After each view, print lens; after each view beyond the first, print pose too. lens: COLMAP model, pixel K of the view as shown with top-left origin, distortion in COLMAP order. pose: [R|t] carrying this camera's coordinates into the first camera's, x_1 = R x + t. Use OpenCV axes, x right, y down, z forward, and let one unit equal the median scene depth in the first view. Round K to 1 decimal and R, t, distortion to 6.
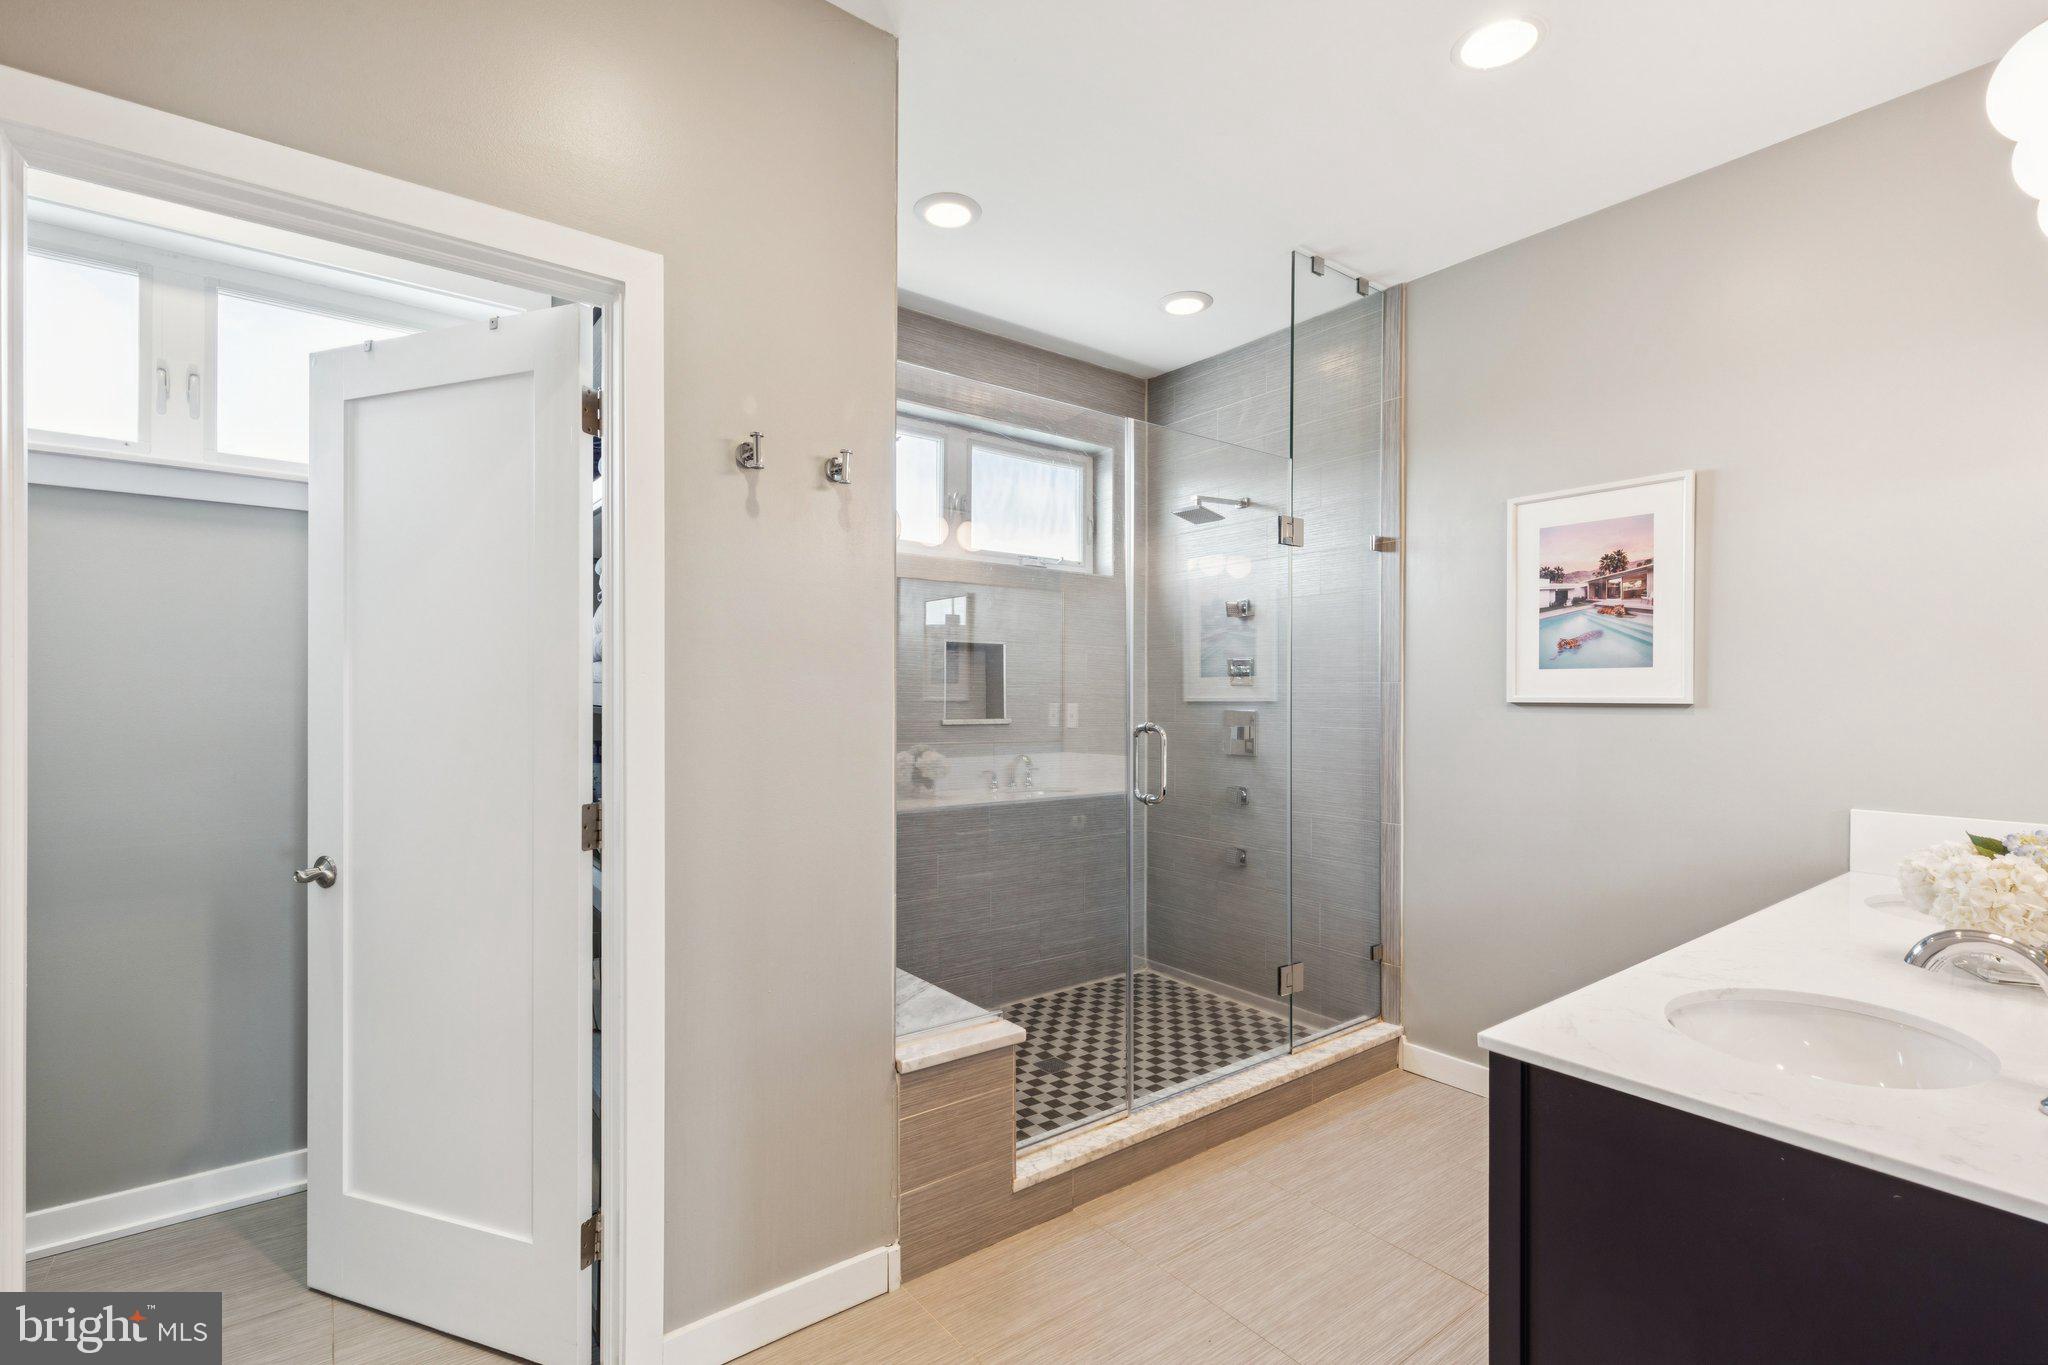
lens RADIAL K [[930.7, 0, 1042.2], [0, 930.7, 689.3], [0, 0, 1]] dist [0.007626, -0.001221]
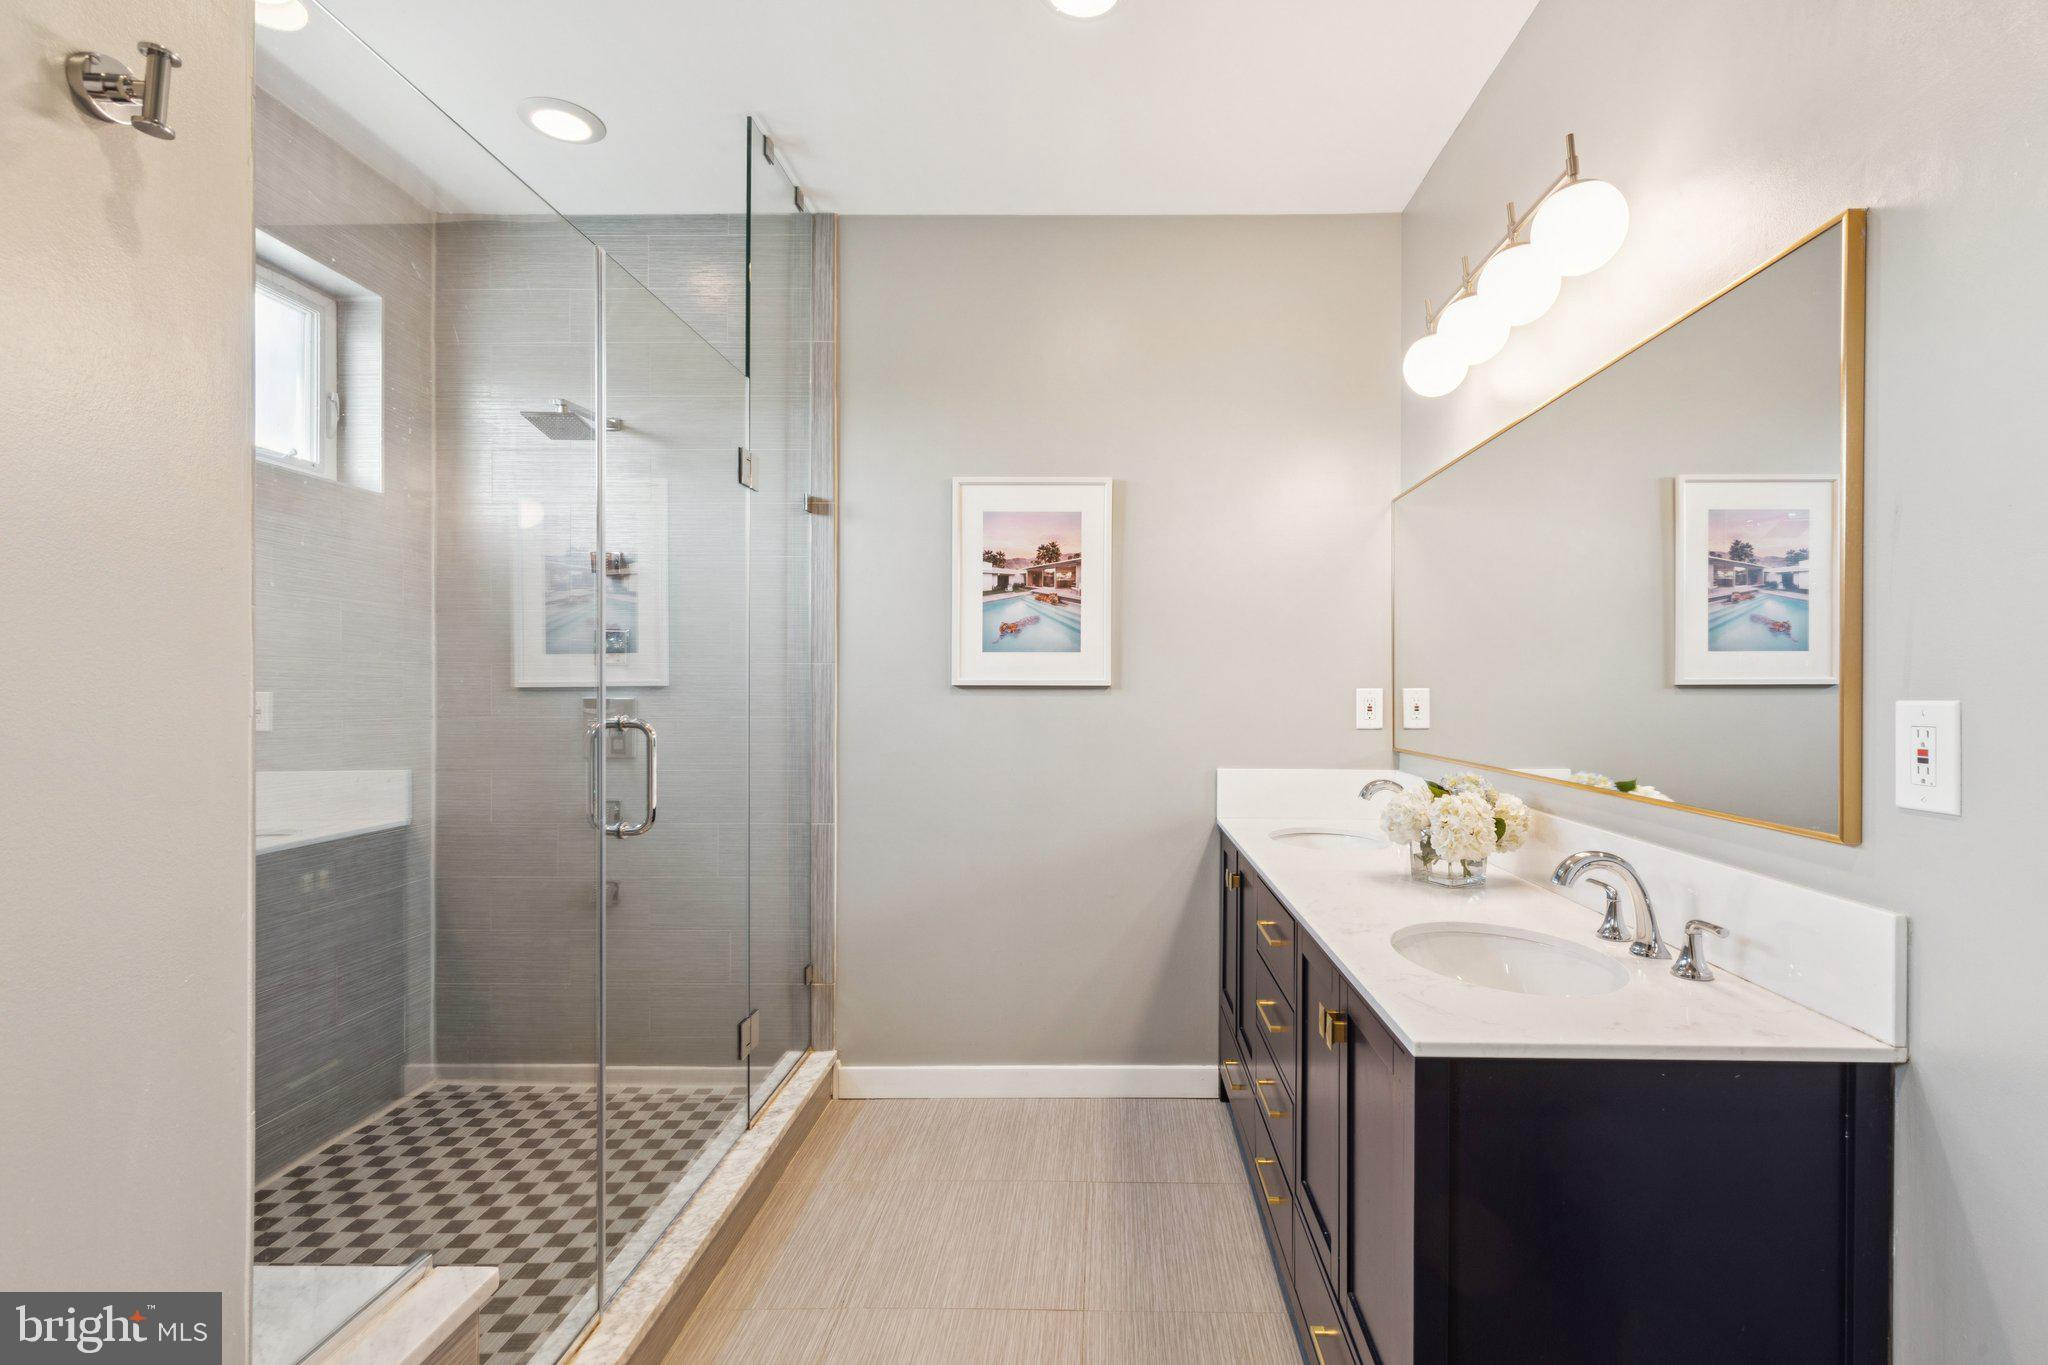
lens RADIAL K [[930.7, 0, 1019.2], [0, 930.7, 684.8], [0, 0, 1]] dist [0.007626, -0.001221]
pose [[0.620902, 0.000934, 0.783887, -0.201686], [-0.004677, 0.999986, 0.002512, 0.009622], [-0.783874, -0.005226, 0.620898, 0.312547]]
